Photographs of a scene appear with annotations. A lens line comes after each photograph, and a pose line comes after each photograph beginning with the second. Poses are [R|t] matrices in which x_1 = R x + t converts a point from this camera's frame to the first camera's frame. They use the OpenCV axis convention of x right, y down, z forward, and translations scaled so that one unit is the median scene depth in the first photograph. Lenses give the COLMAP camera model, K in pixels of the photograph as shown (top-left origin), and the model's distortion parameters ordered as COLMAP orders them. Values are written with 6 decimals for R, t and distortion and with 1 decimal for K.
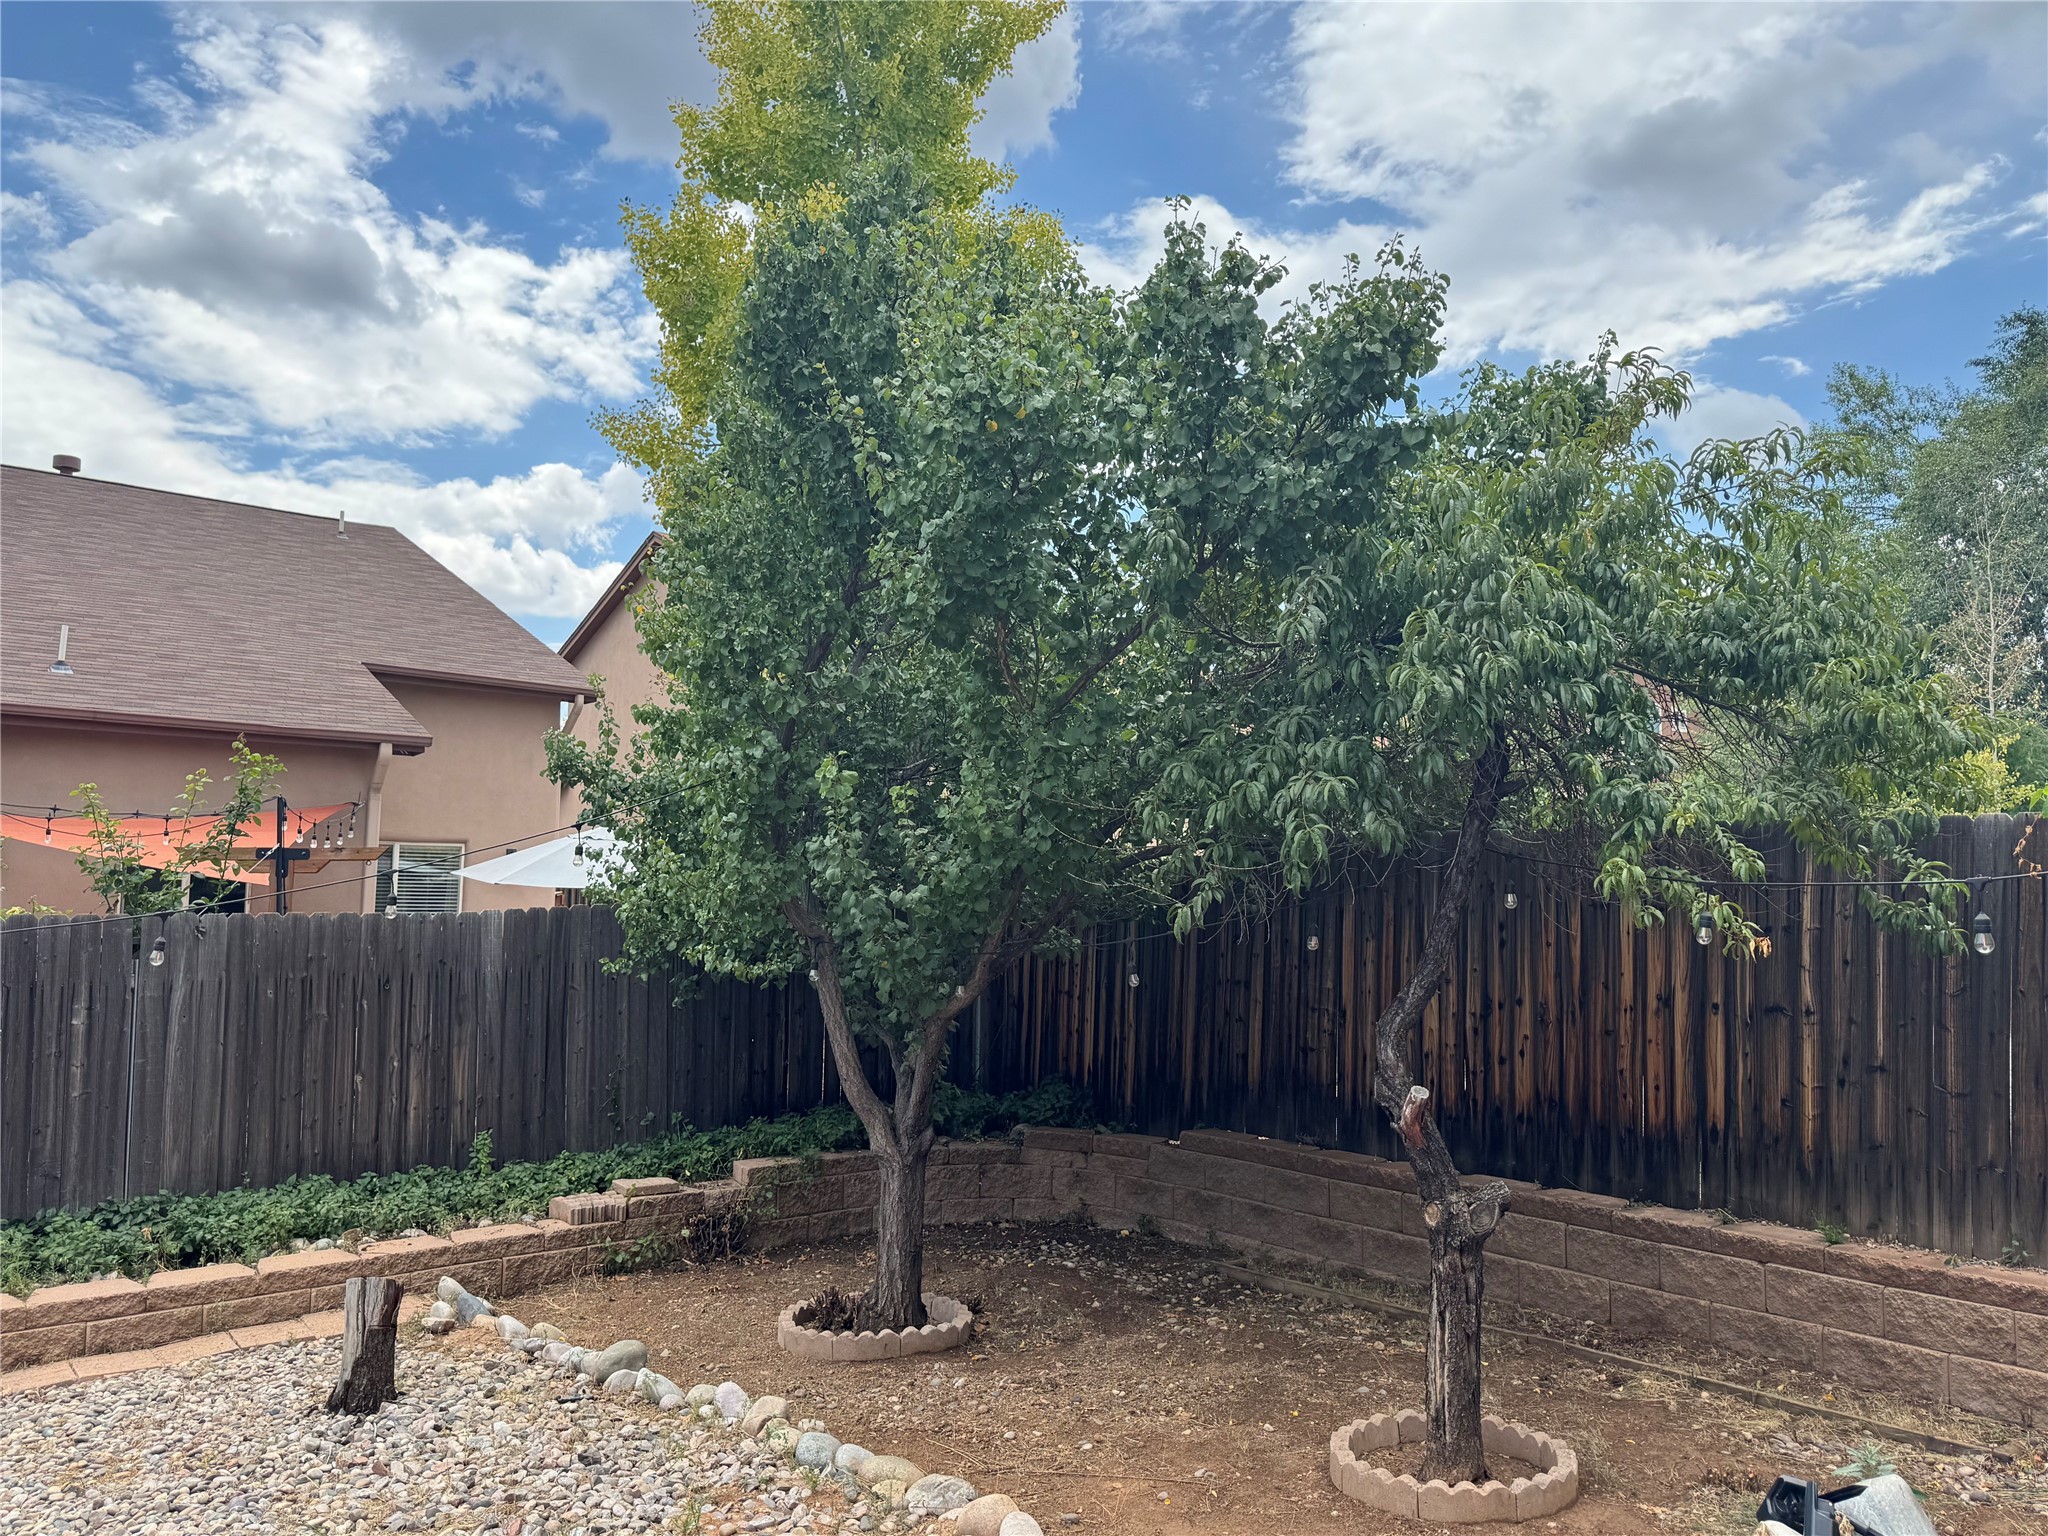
lens RADIAL K [[1477.2, 0, 1018.1], [0, 1477.2, 754.1], [0, 0, 1]] dist [0.058701, -0.073791]
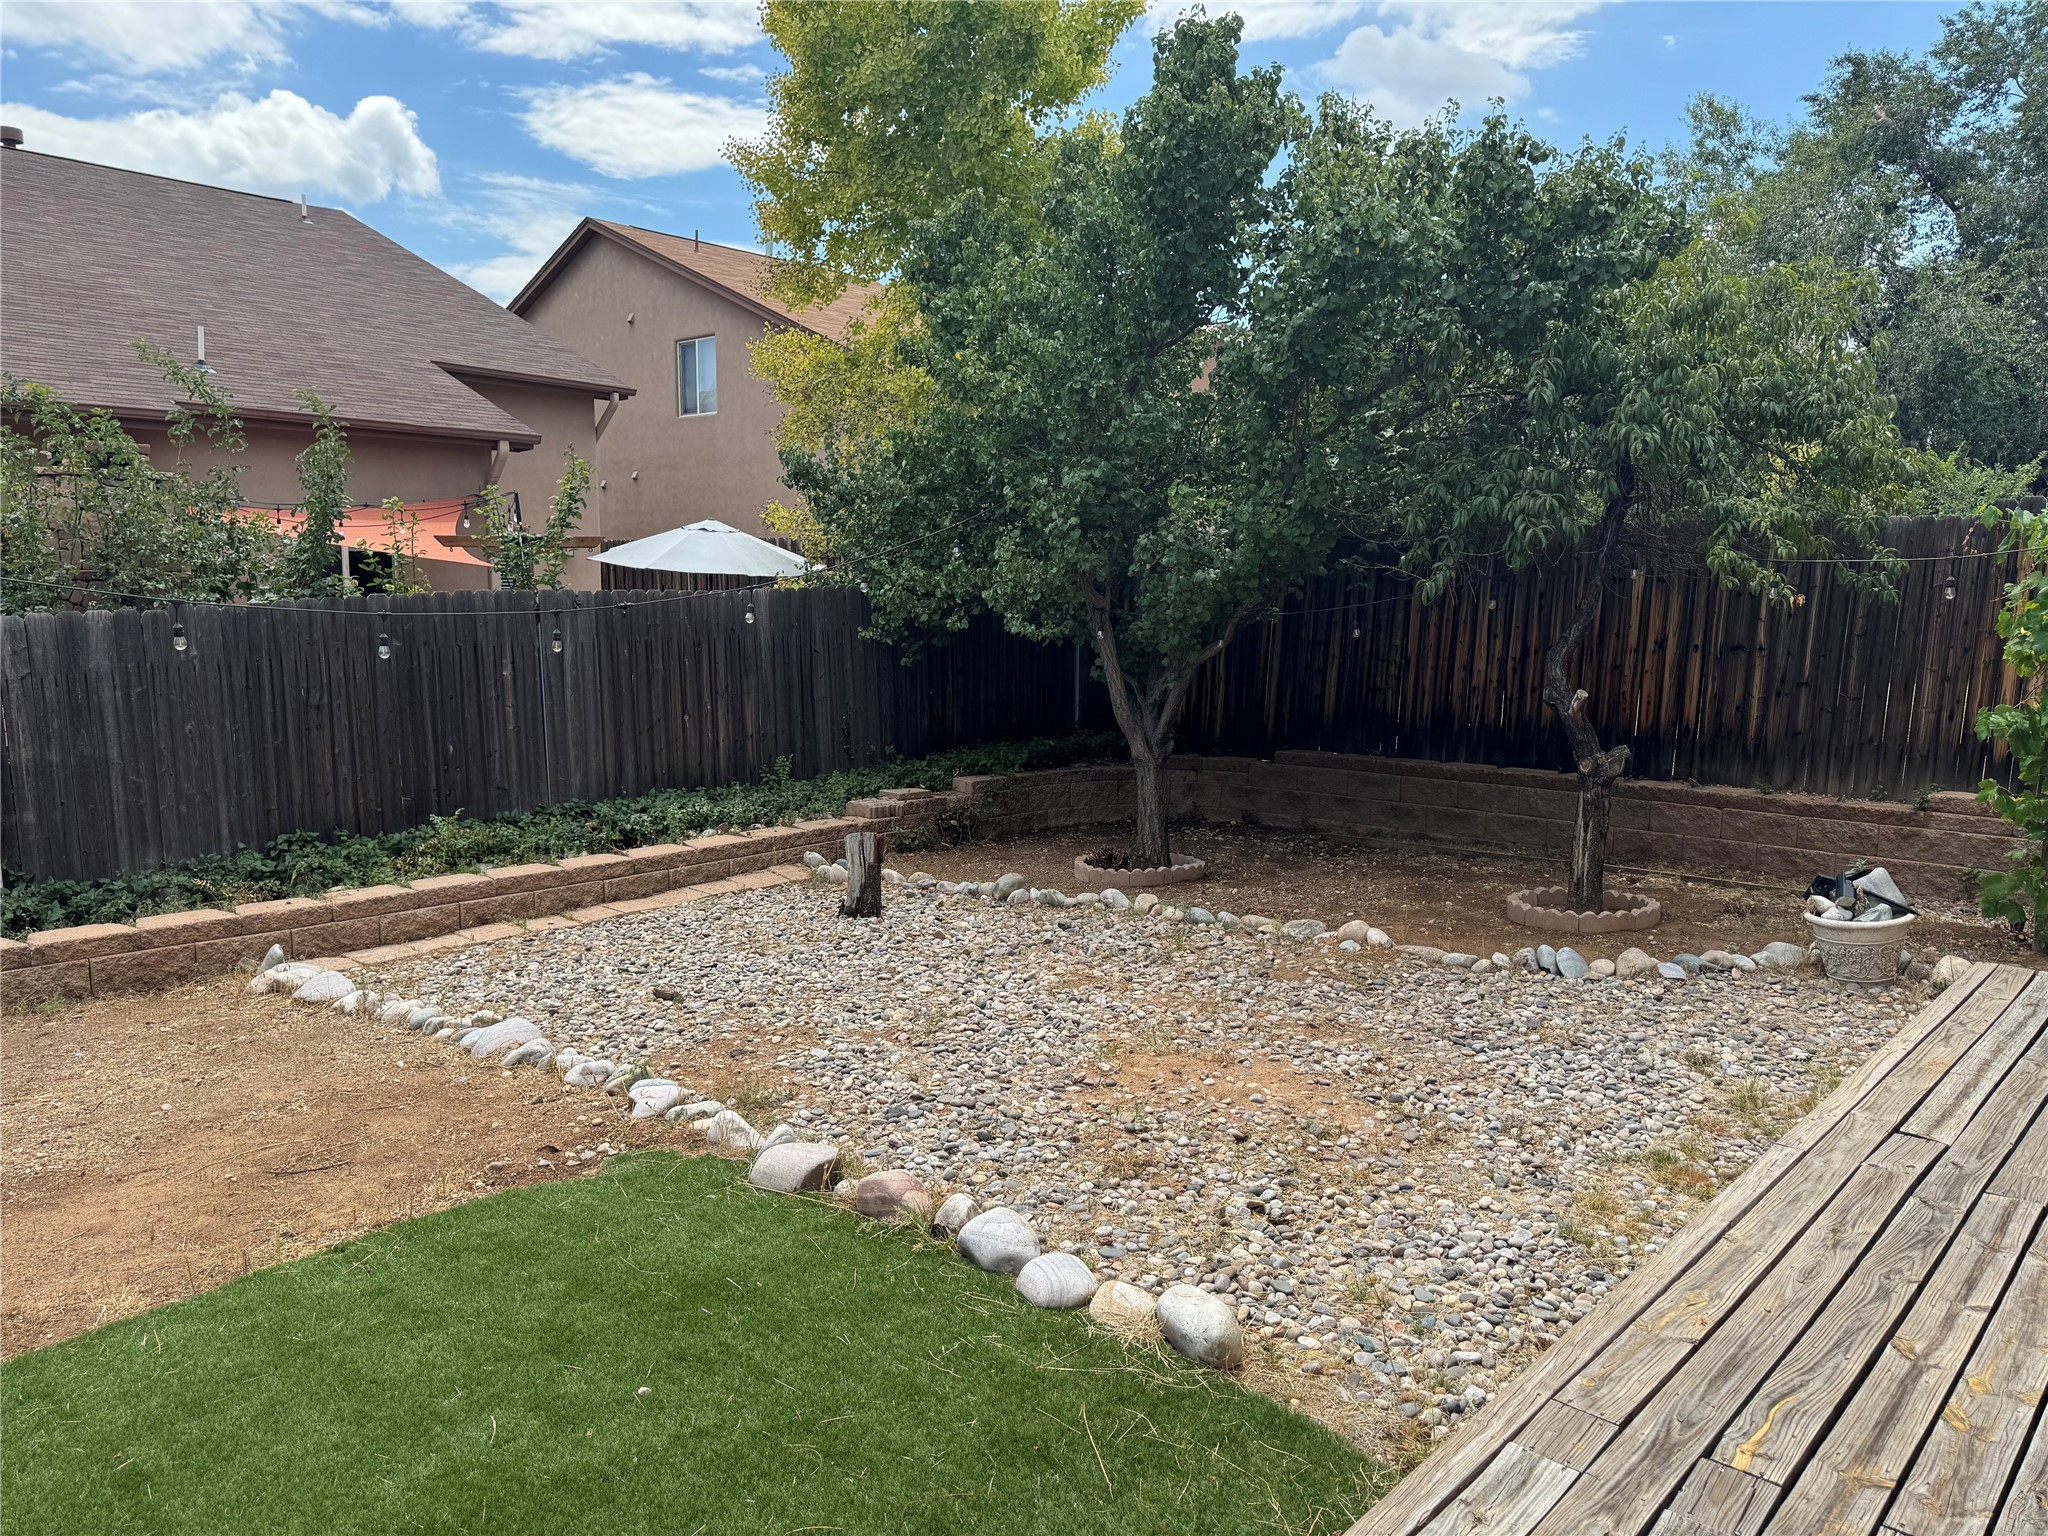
lens RADIAL K [[1435.6, 0, 1026.1], [0, 1435.6, 762.5], [0, 0, 1]] dist [0.104840, -0.152484]
pose [[0.989986, -0.020161, 0.139717, -0.403328], [-0.010585, 0.976361, 0.215885, -0.024707], [-0.140767, -0.215202, 0.966371, -0.335520]]
